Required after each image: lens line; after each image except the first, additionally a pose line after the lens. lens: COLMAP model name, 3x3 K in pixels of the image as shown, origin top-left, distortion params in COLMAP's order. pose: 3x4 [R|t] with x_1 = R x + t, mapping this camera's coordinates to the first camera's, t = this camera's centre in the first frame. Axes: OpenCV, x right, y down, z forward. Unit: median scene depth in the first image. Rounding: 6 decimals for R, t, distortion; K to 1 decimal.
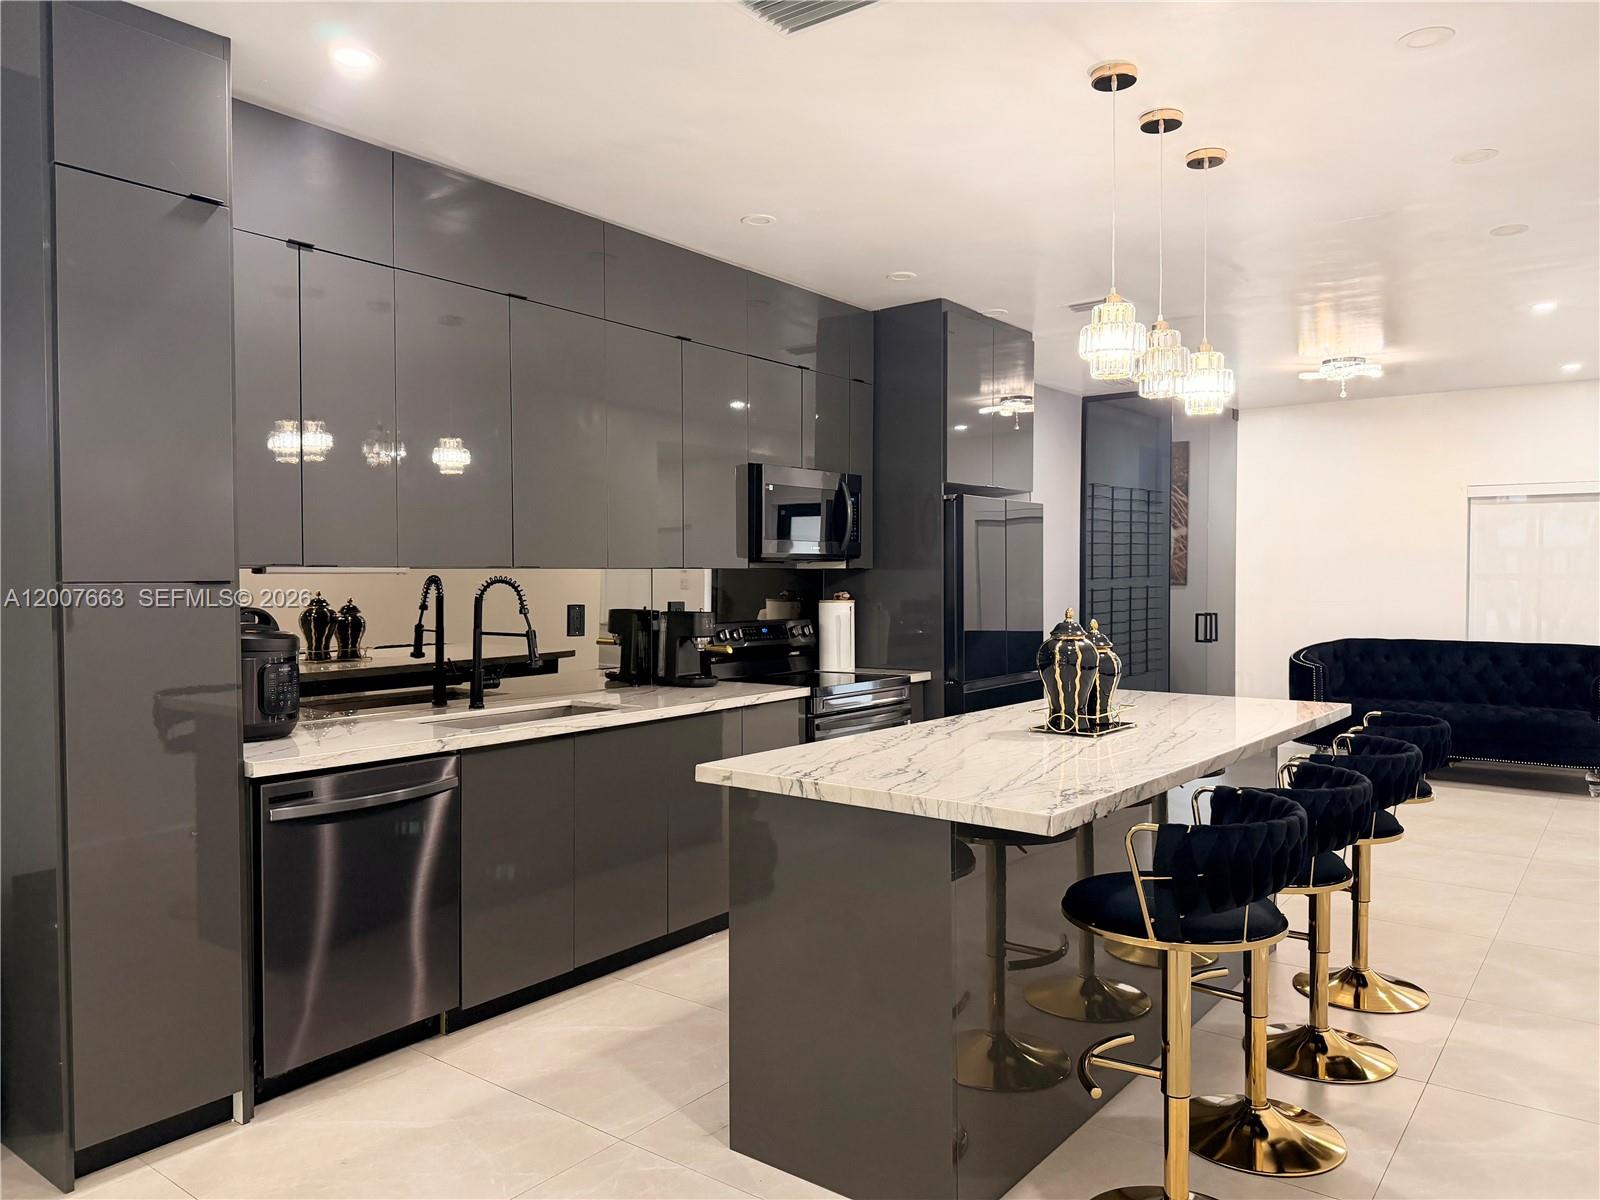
lens RADIAL K [[1131.6, 0, 797.7], [0, 1131.6, 596.1], [0, 0, 1]] dist [0.018654, -0.022888]
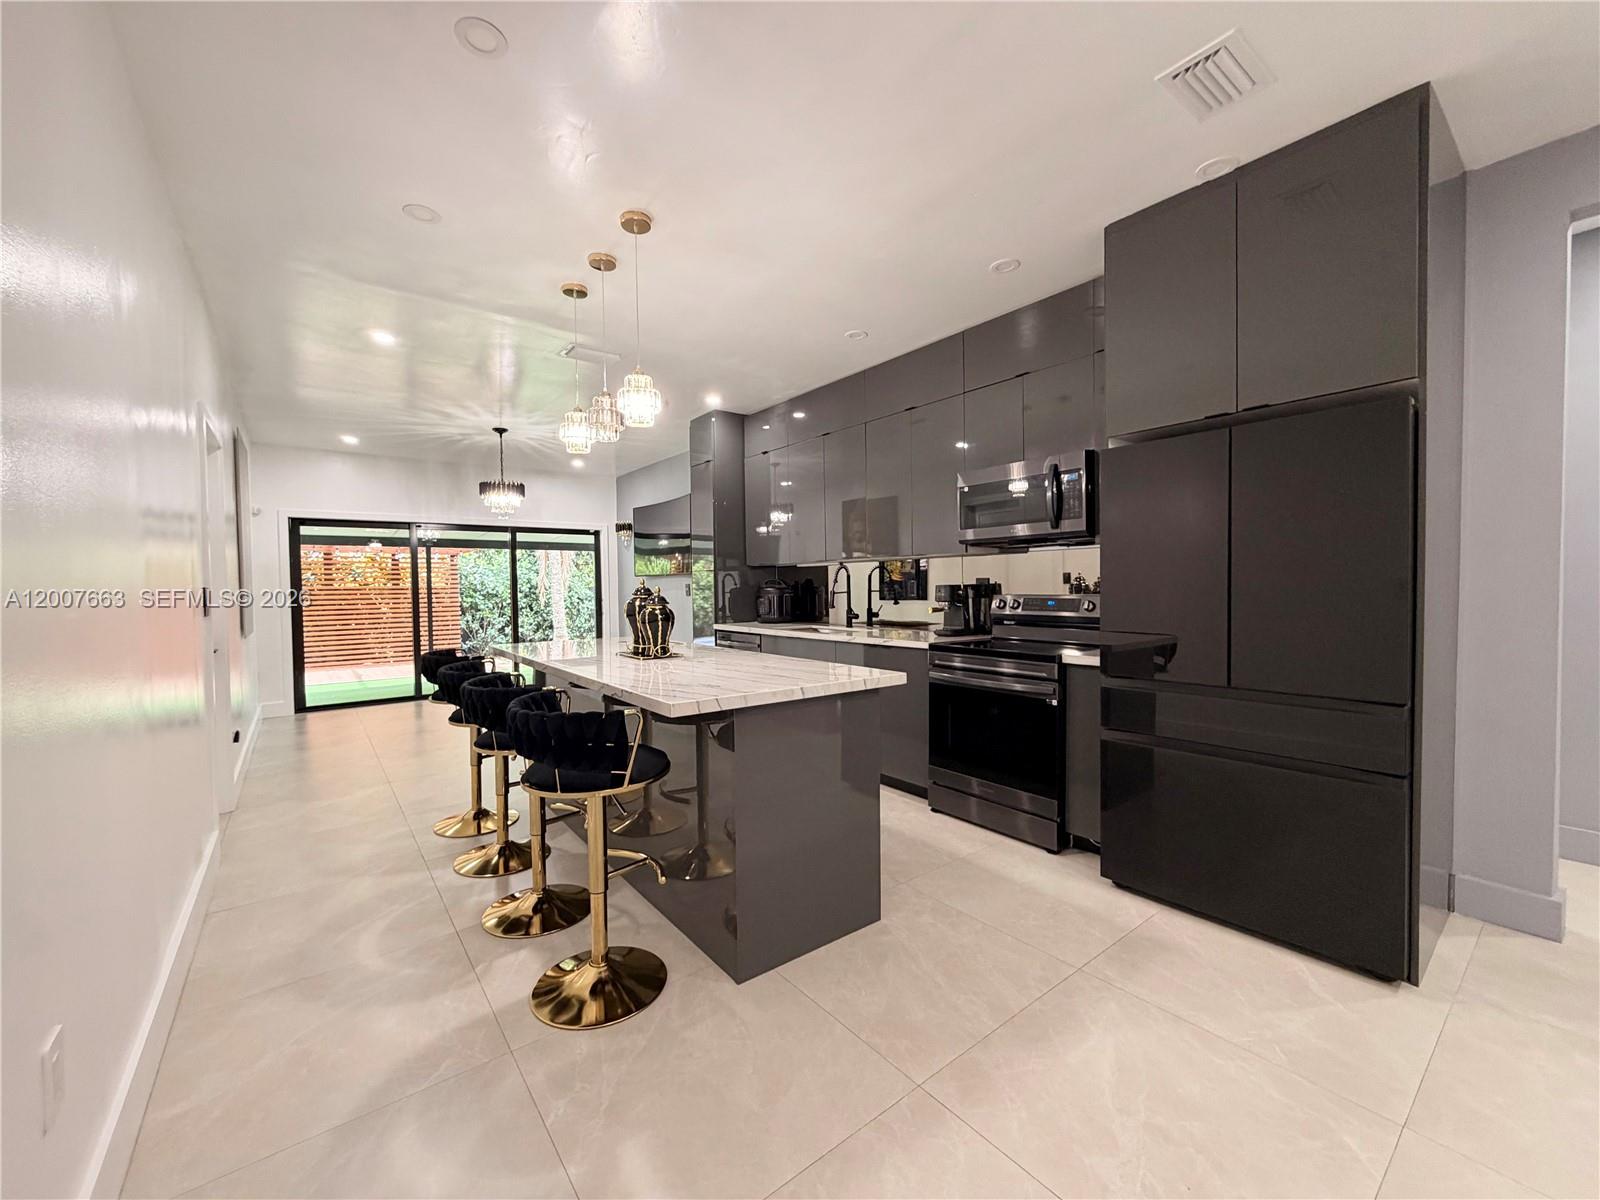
lens RADIAL K [[635.5, 0, 795.4], [0, 635.5, 594.9], [0, 0, 1]] dist [0.000626, -0.000118]
pose [[-0.256238, 0.010084, -0.966561, 0.787812], [-0.010923, 0.999852, 0.013327, 0.020391], [0.966552, 0.013972, -0.256090, 1.060864]]
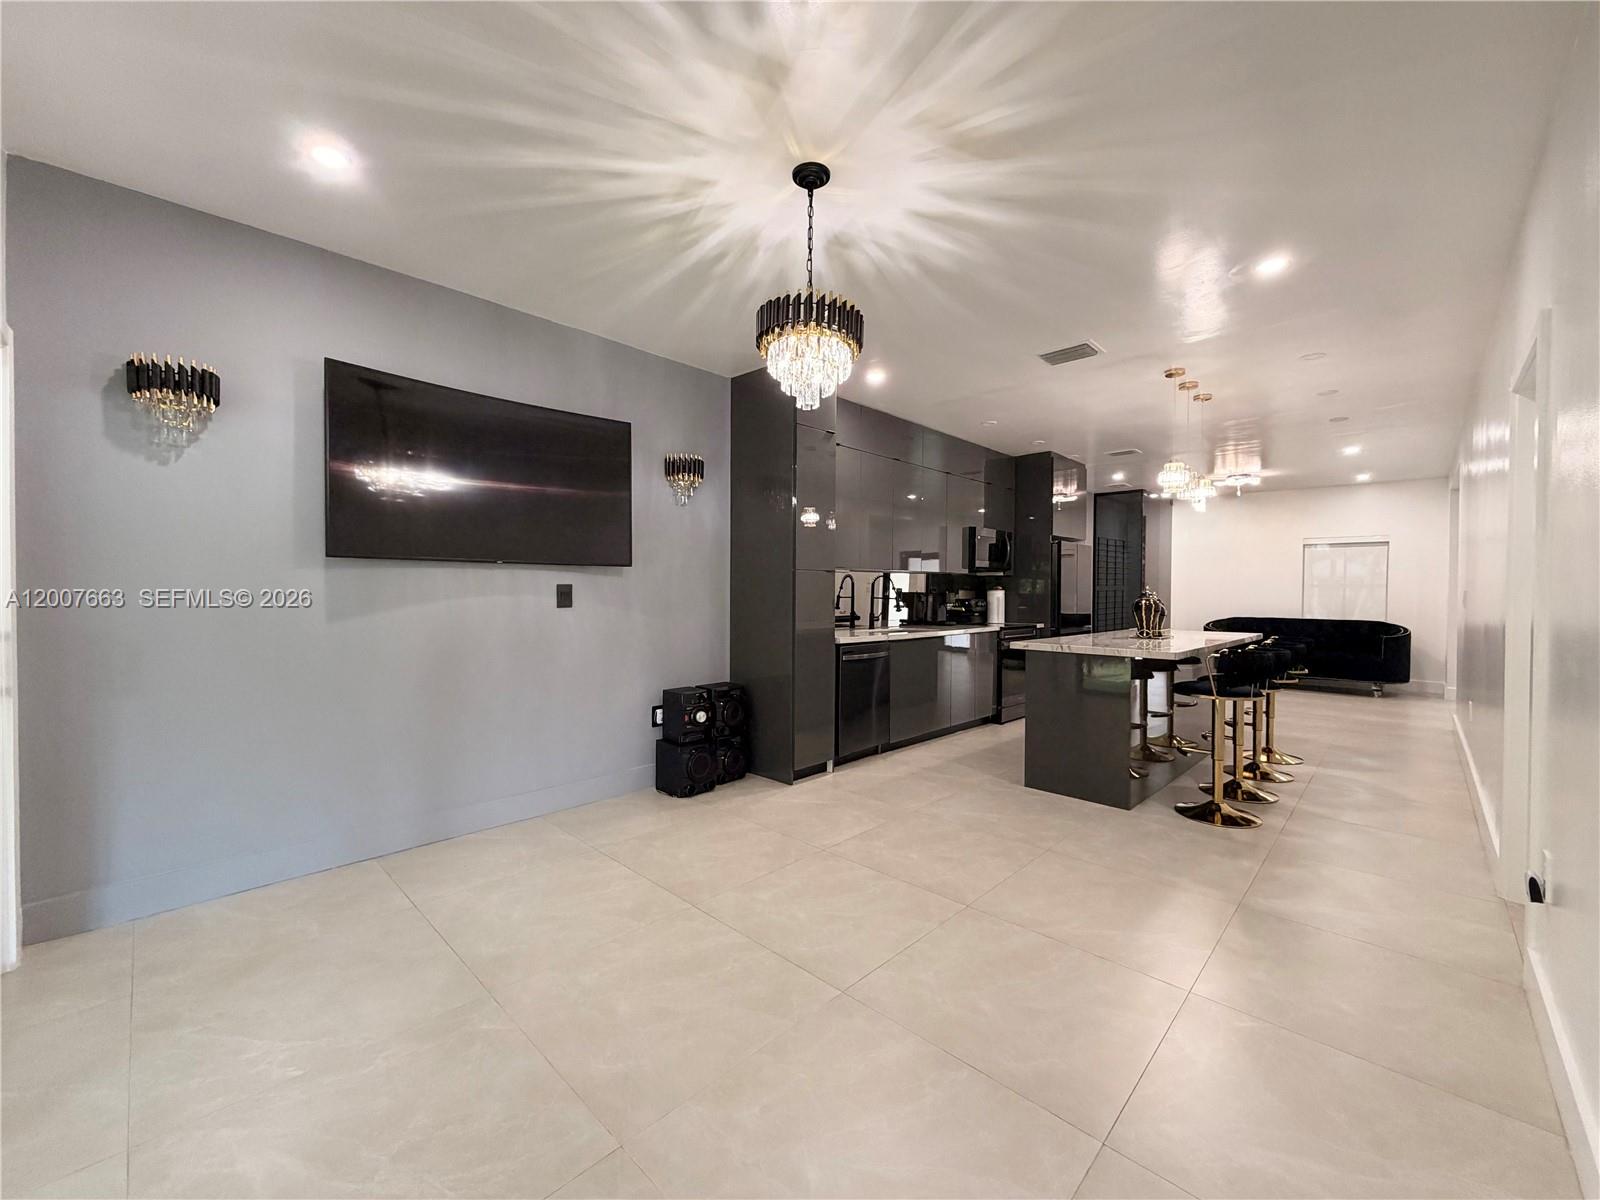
lens RADIAL K [[635.5, 0, 799.8], [0, 635.5, 596.0], [0, 0, 1]] dist [0.000626, -0.000118]
pose [[0.993263, 0.011606, -0.115295, -0.236266], [-0.012708, 0.999880, -0.008833, 0.036475], [0.115179, 0.010239, 0.993292, -0.301619]]
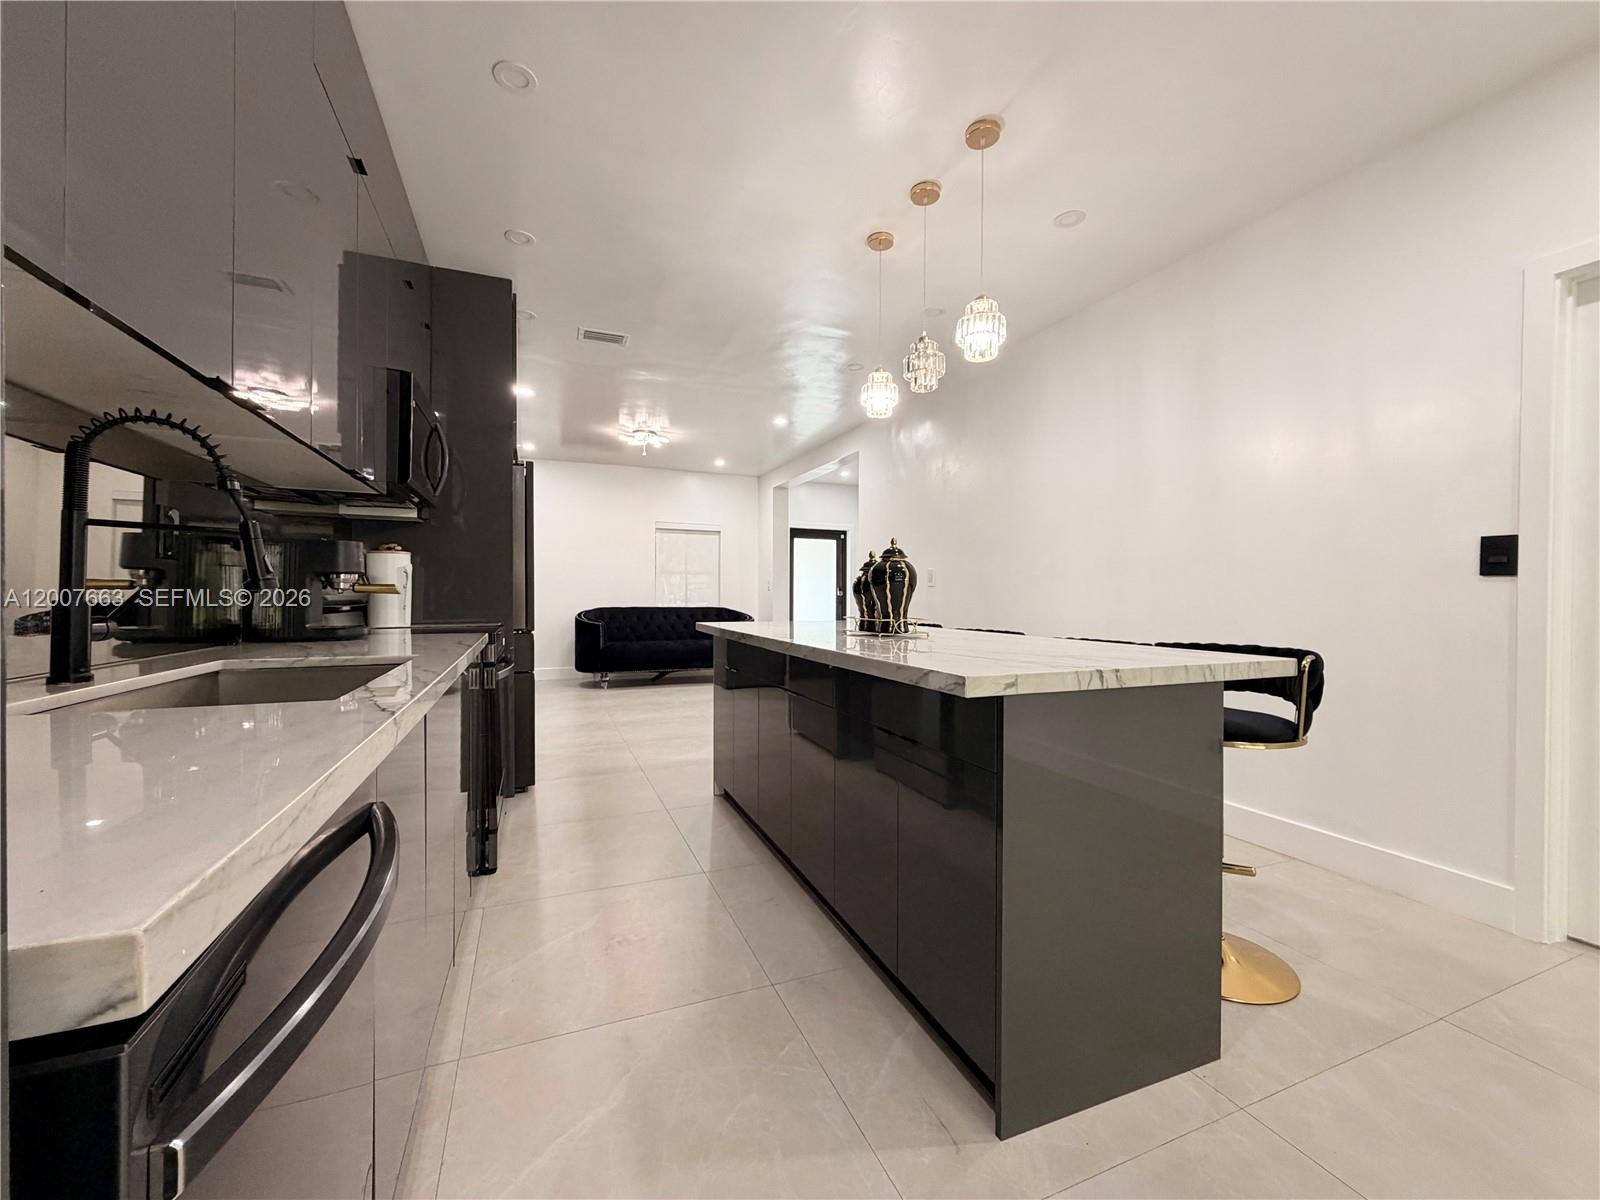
lens RADIAL K [[635.5, 0, 799.3], [0, 635.5, 602.3], [0, 0, 1]] dist [0.000626, -0.000118]
pose [[0.508567, -0.005659, 0.861004, -0.299127], [0.006917, 0.999973, 0.002487, 0.056715], [-0.860995, 0.004691, 0.508592, 0.510868]]
